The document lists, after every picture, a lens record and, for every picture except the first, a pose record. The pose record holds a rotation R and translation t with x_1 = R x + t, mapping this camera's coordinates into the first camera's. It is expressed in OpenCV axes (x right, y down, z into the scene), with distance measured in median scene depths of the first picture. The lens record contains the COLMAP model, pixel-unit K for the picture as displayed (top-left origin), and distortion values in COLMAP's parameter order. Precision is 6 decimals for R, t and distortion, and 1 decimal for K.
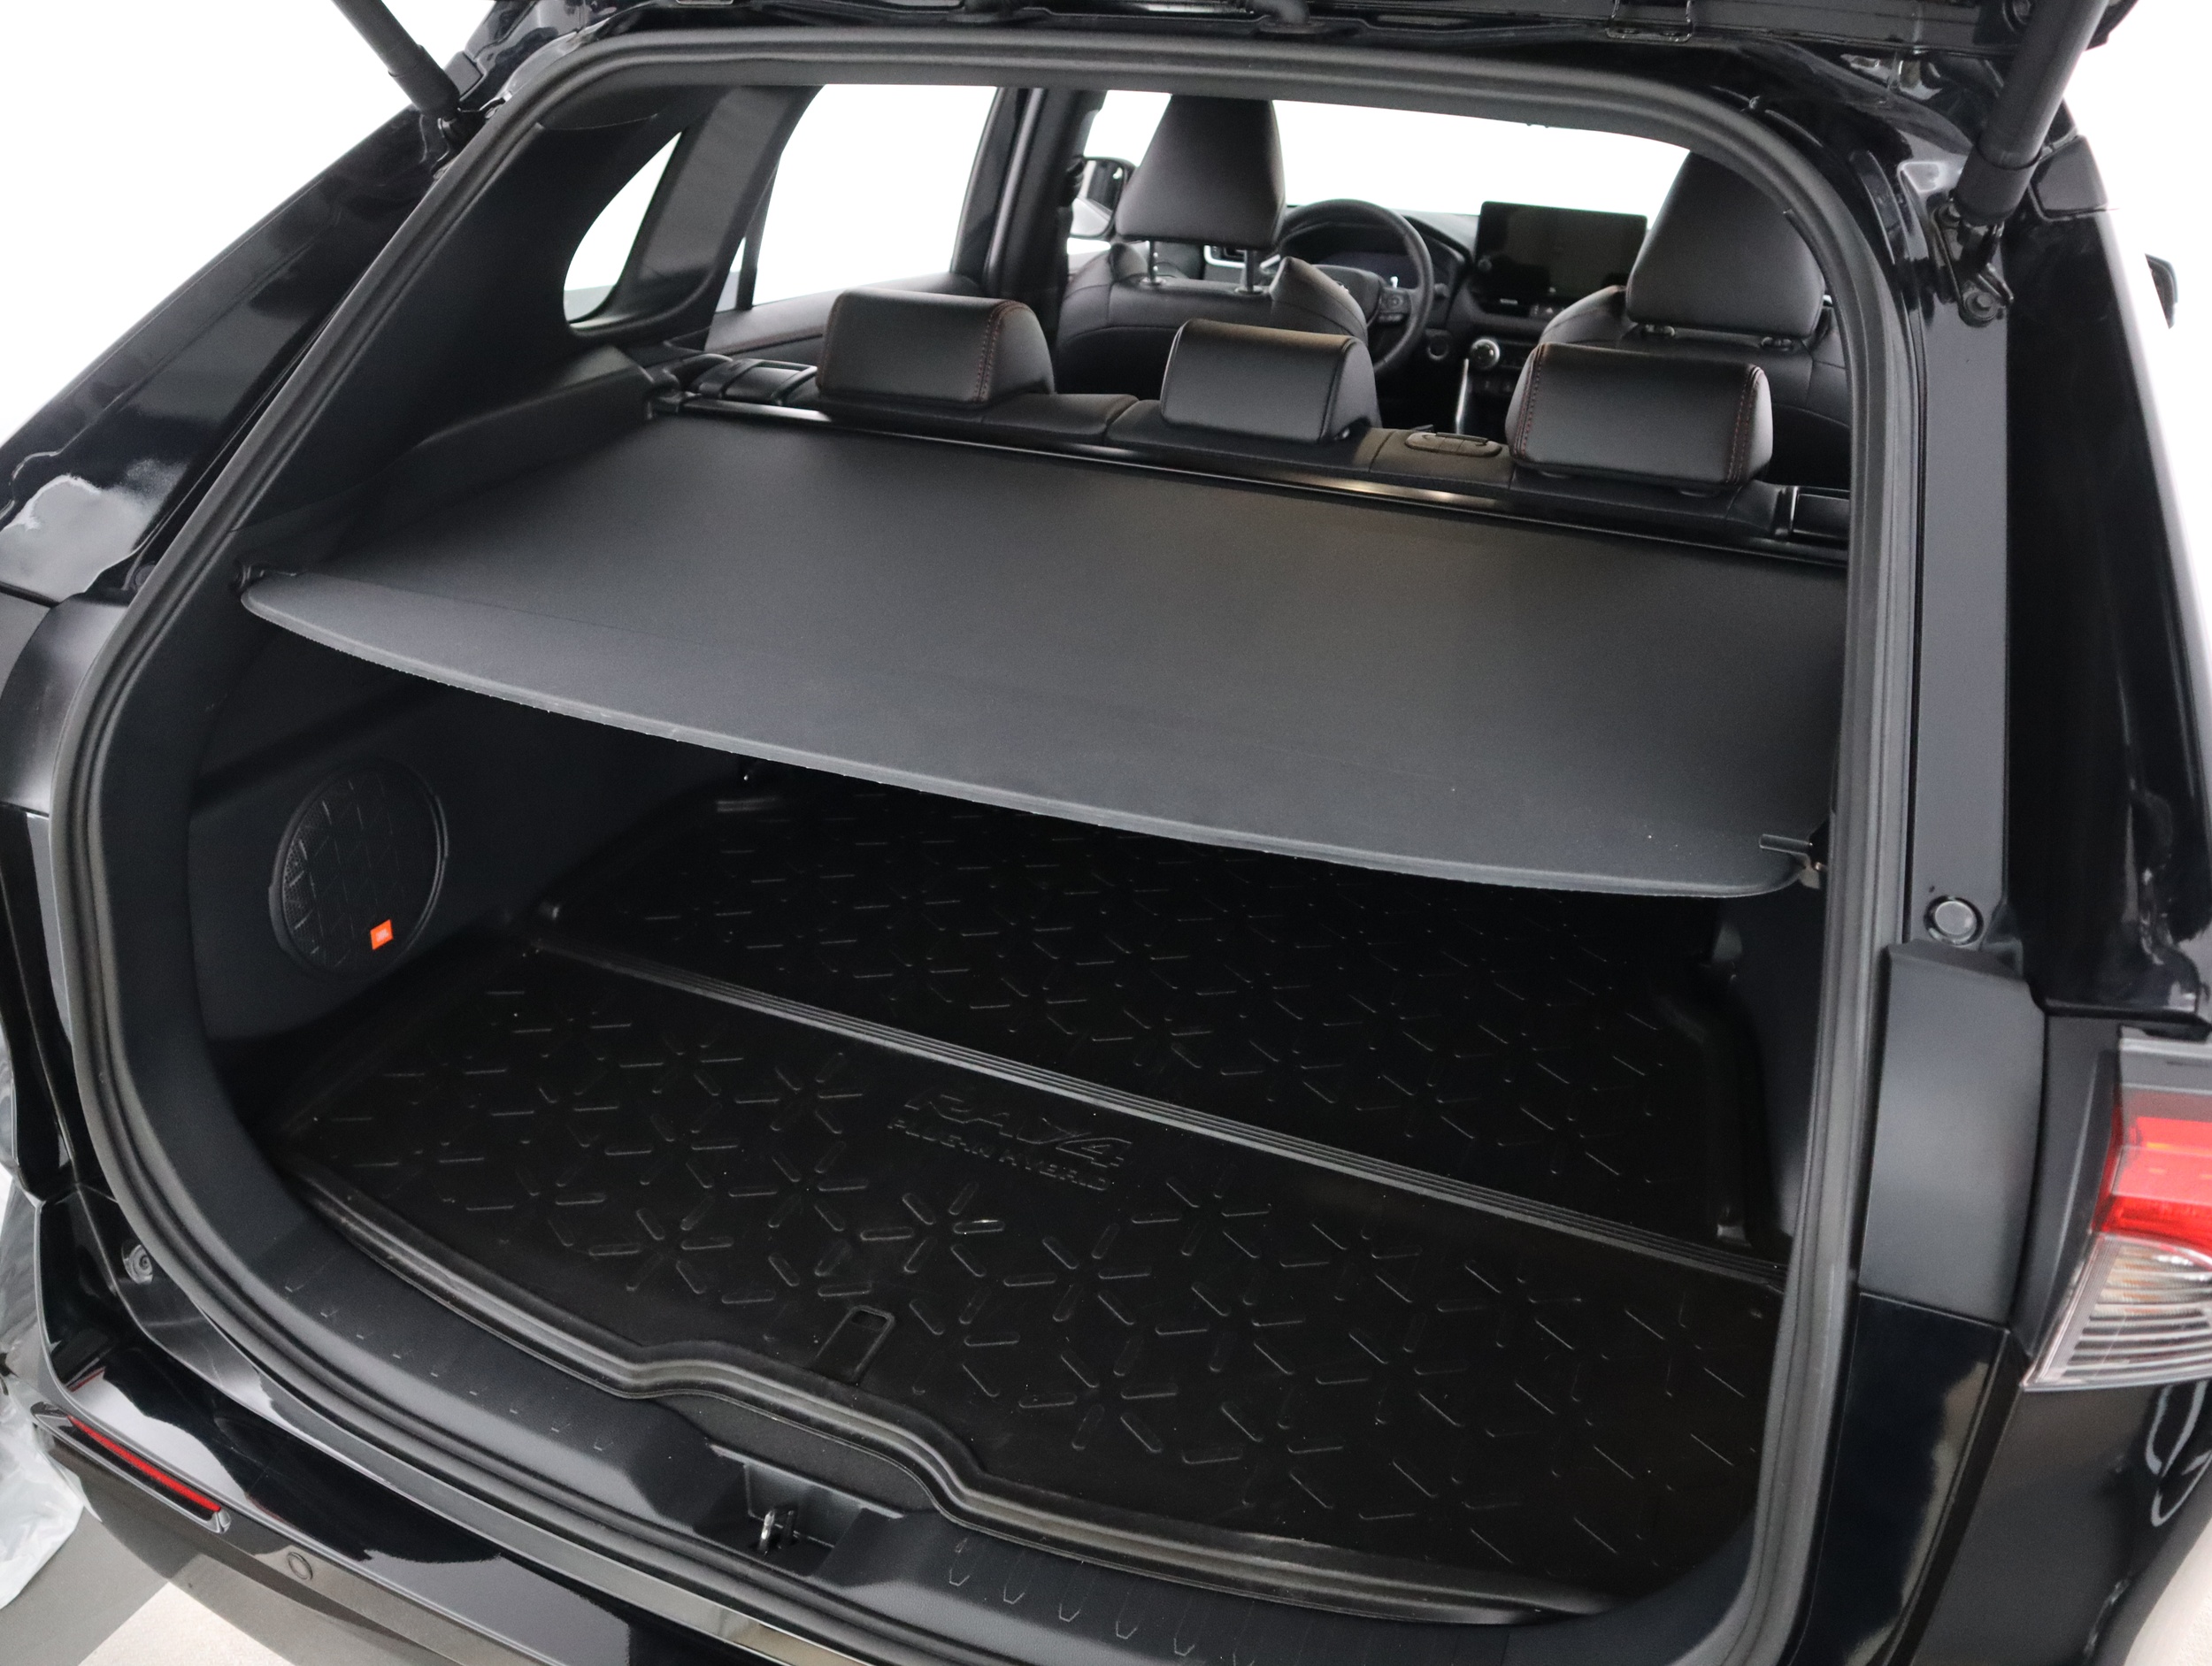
lens RADIAL K [[1698.0, 0, 1095.1], [0, 1698.0, 841.6], [0, 0, 1]] dist [-0.107722, 0.029242]
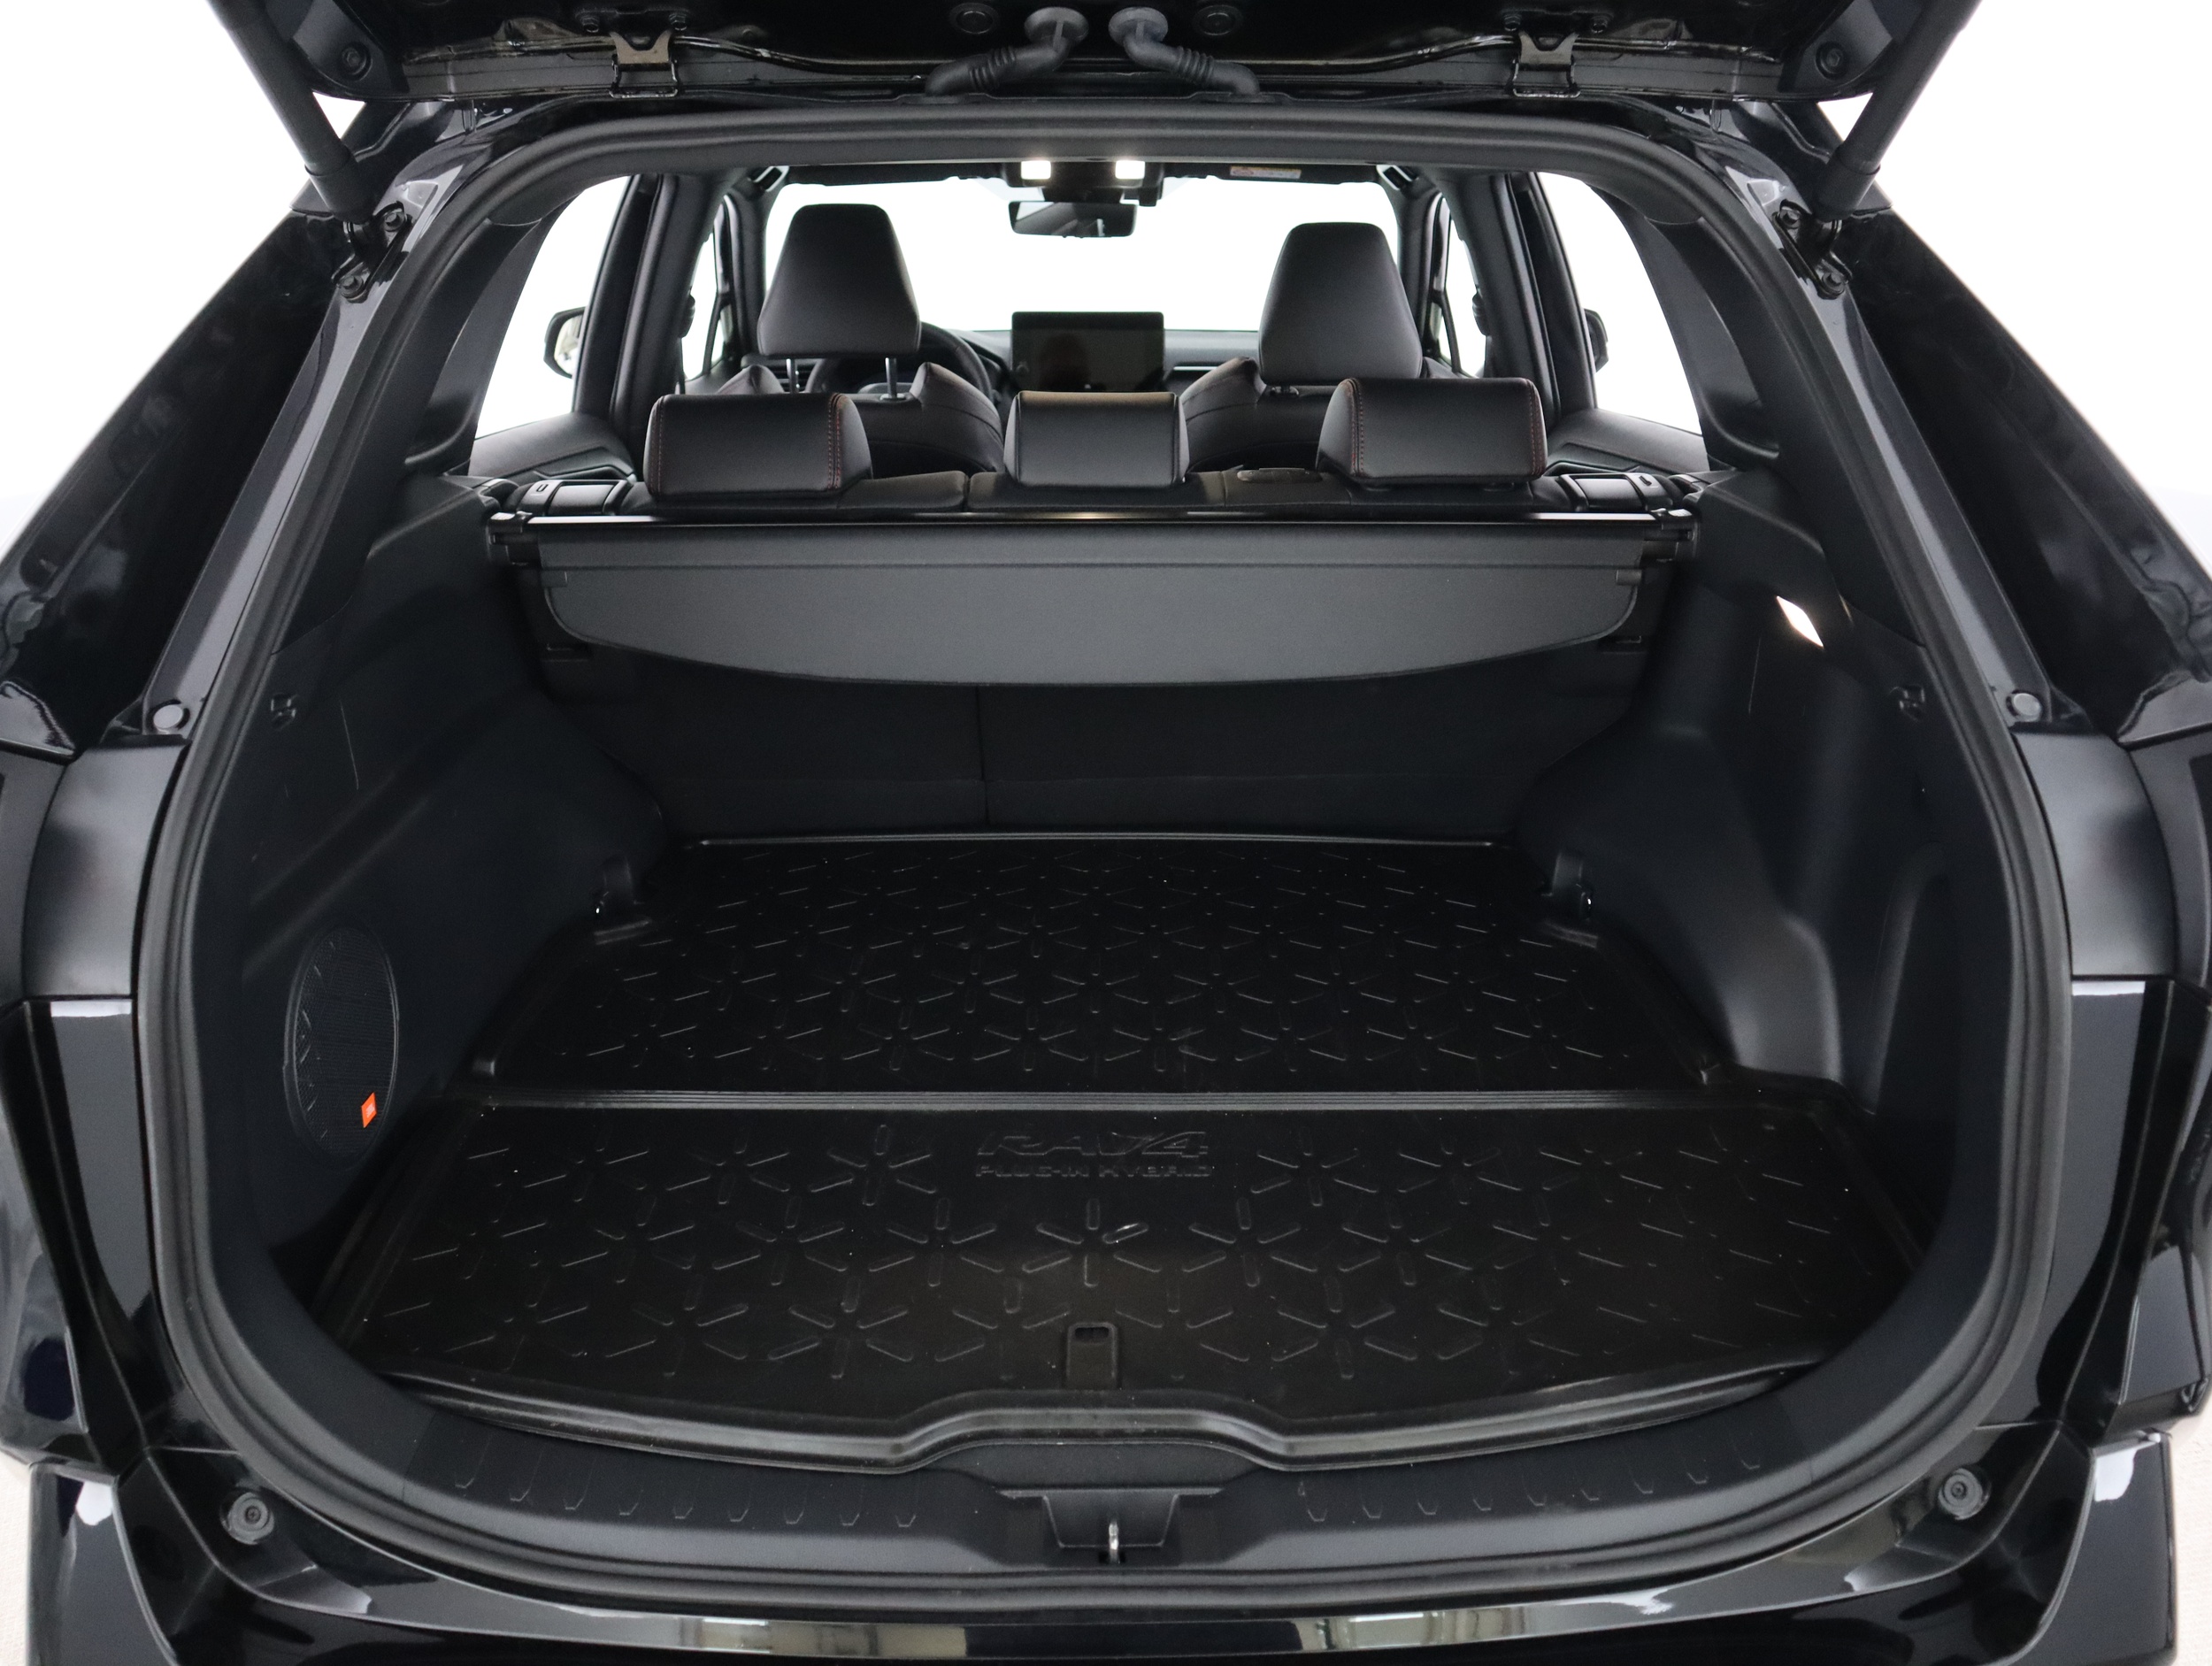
lens RADIAL K [[1698.0, 0, 1095.1], [0, 1698.0, 841.6], [0, 0, 1]] dist [-0.107722, 0.029242]
pose [[0.920510, -0.169669, 0.351957, -0.429798], [0.200470, 0.978281, -0.052706, 0.047788], [-0.335371, 0.119074, 0.934531, 0.015731]]
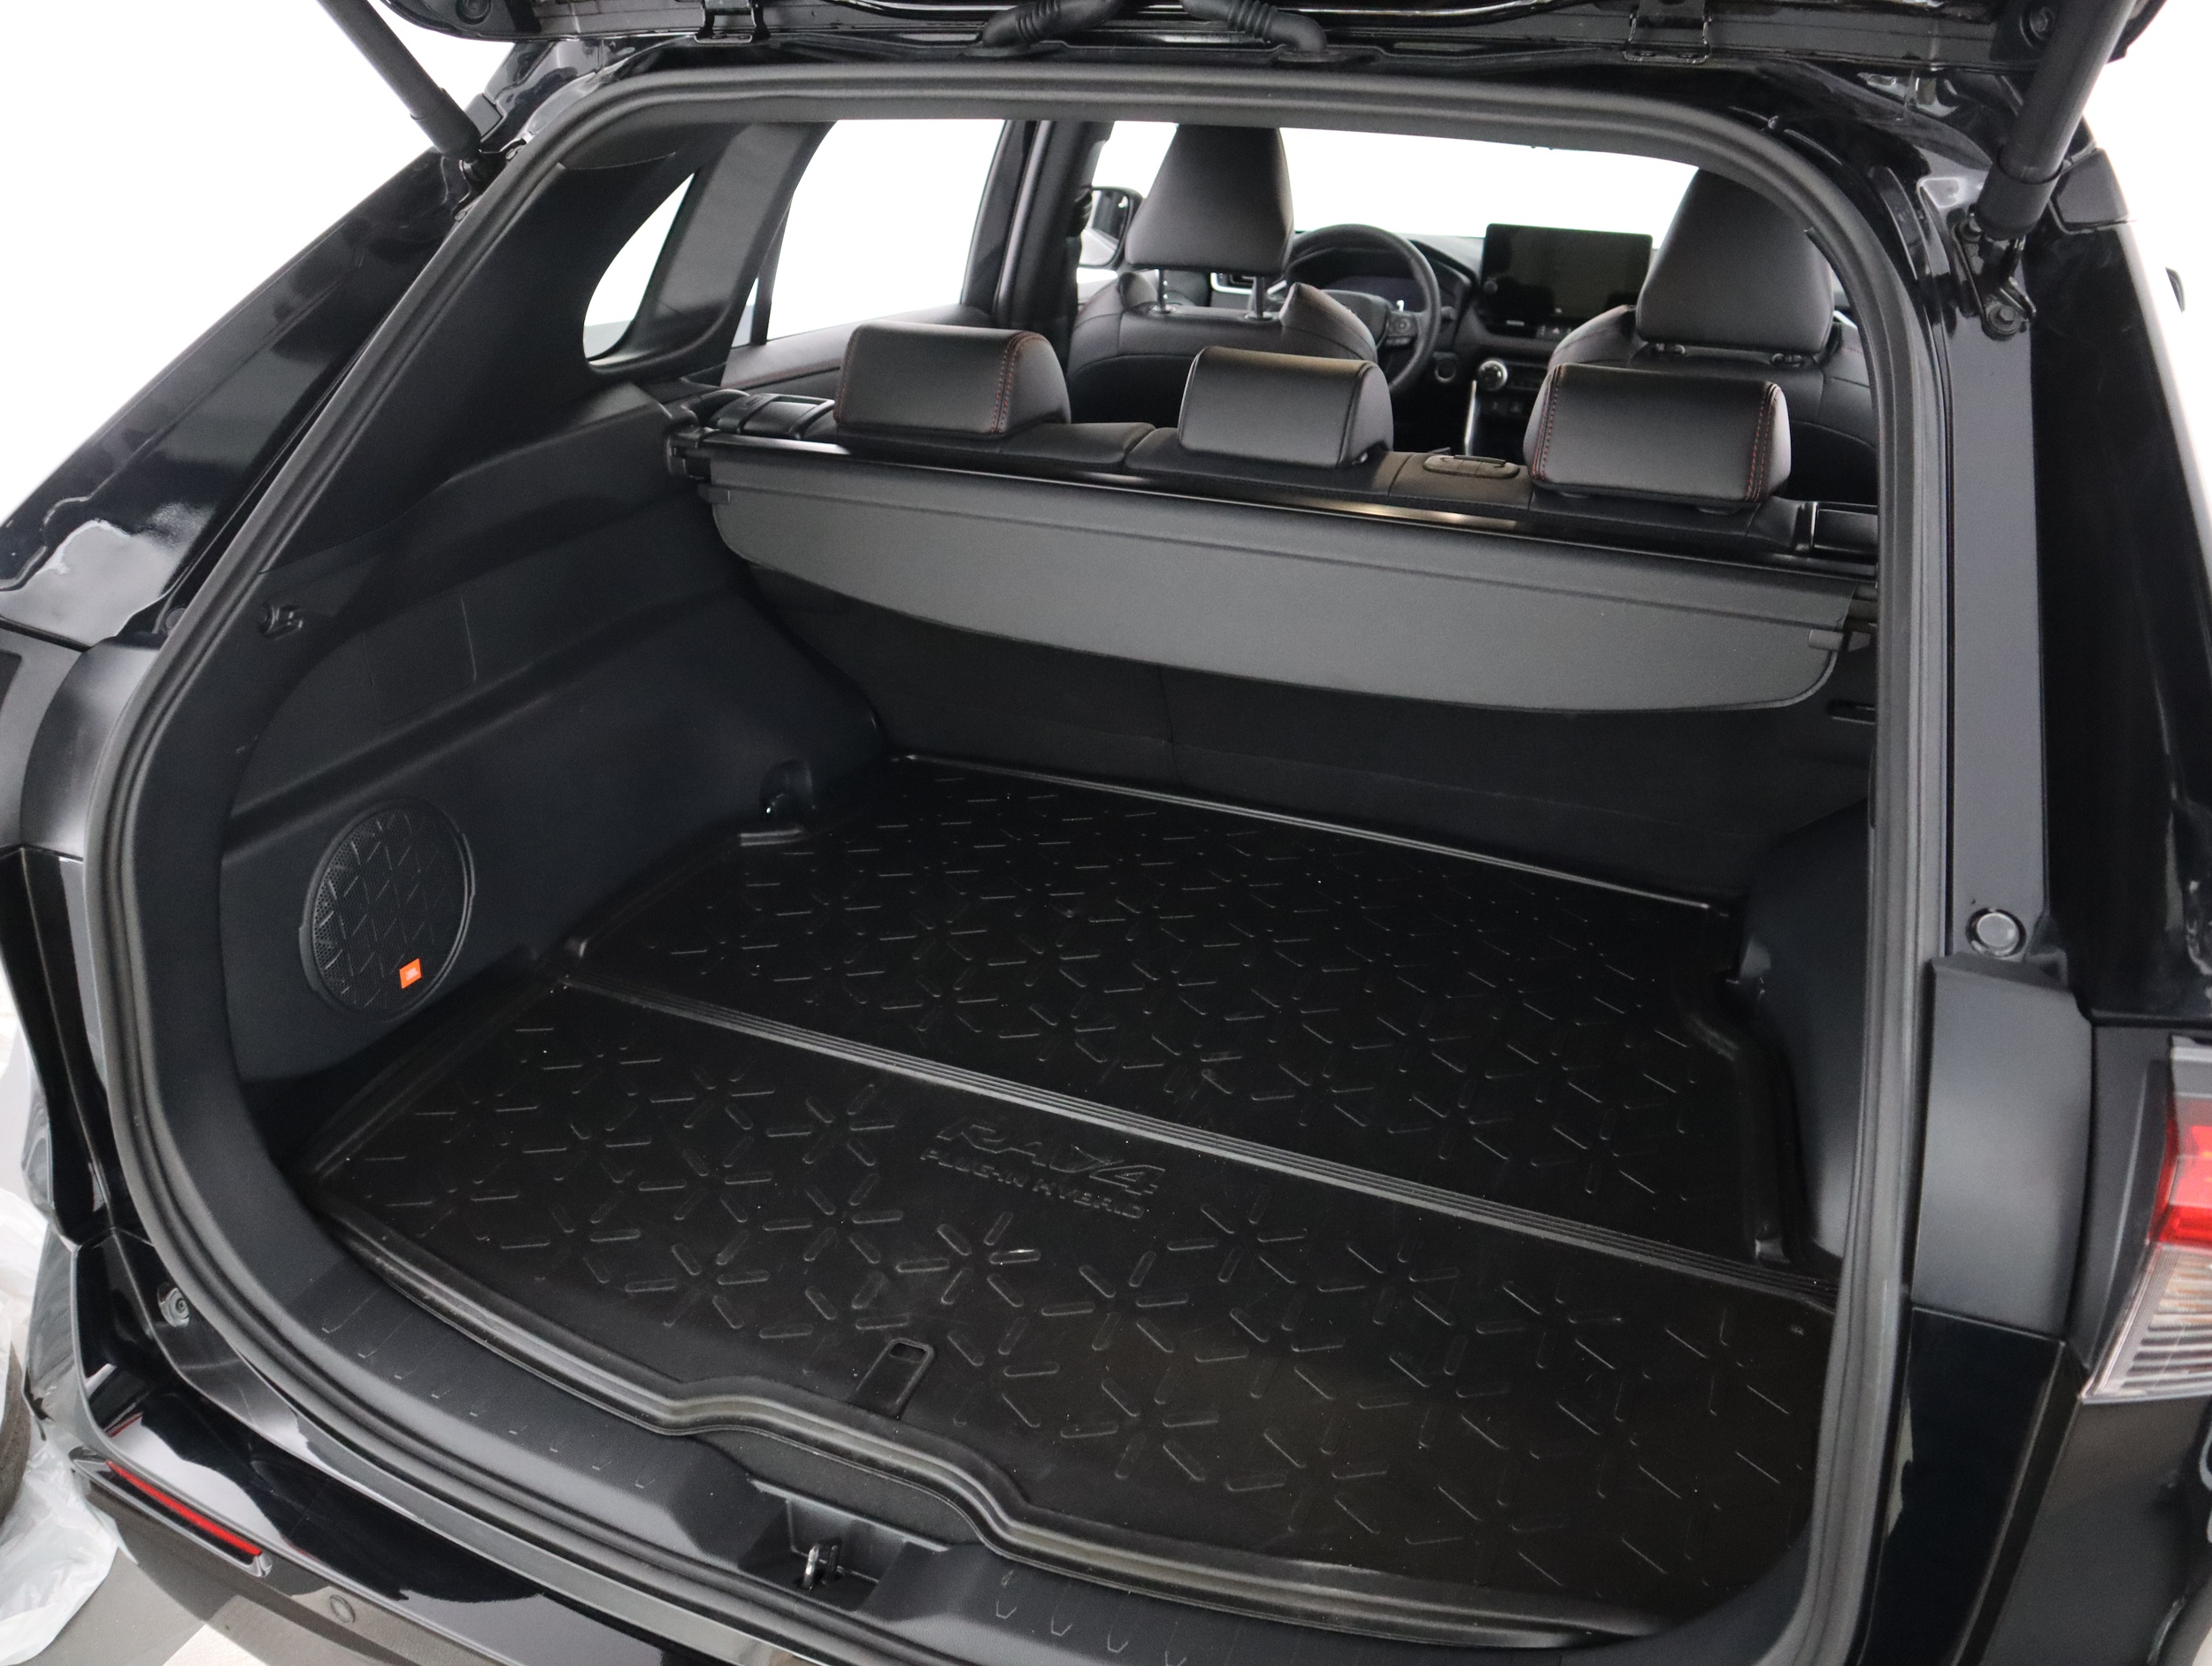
lens RADIAL K [[1698.0, 0, 1095.1], [0, 1698.0, 841.6], [0, 0, 1]] dist [-0.107722, 0.029242]
pose [[0.999844, -0.016977, -0.004807, -0.013404], [0.016899, 0.999732, -0.015836, -0.000539], [0.005075, 0.015753, 0.999863, -0.000638]]
